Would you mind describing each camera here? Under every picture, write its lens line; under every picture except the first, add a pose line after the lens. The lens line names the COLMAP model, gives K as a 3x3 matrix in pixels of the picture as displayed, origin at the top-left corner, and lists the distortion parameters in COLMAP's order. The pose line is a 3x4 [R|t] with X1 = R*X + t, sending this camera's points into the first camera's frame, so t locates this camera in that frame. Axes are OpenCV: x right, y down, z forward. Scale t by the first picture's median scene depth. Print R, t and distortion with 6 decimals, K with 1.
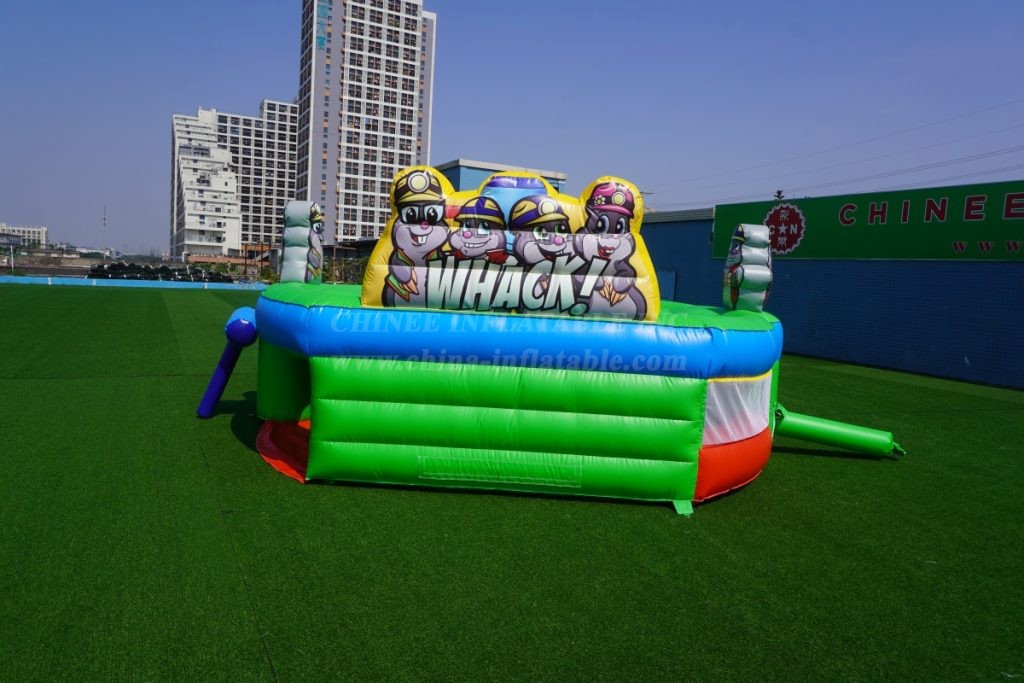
lens RADIAL K [[682.5, 0, 511.9], [0, 682.5, 343.3], [0, 0, 1]] dist [-0.019235, 0.004318]
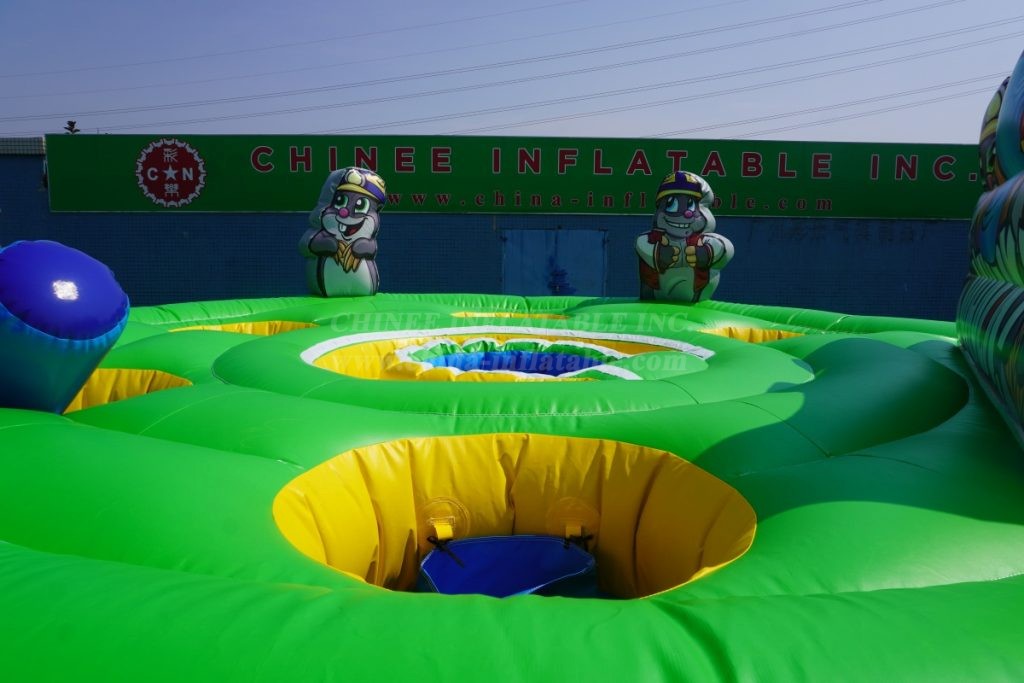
lens RADIAL K [[682.5, 0, 508.3], [0, 682.5, 338.9], [0, 0, 1]] dist [-0.019235, 0.004318]
pose [[0.447236, -0.173497, 0.877428, -0.138484], [0.112841, 0.984112, 0.137076, -0.047821], [-0.887270, 0.037705, 0.459708, 0.327251]]
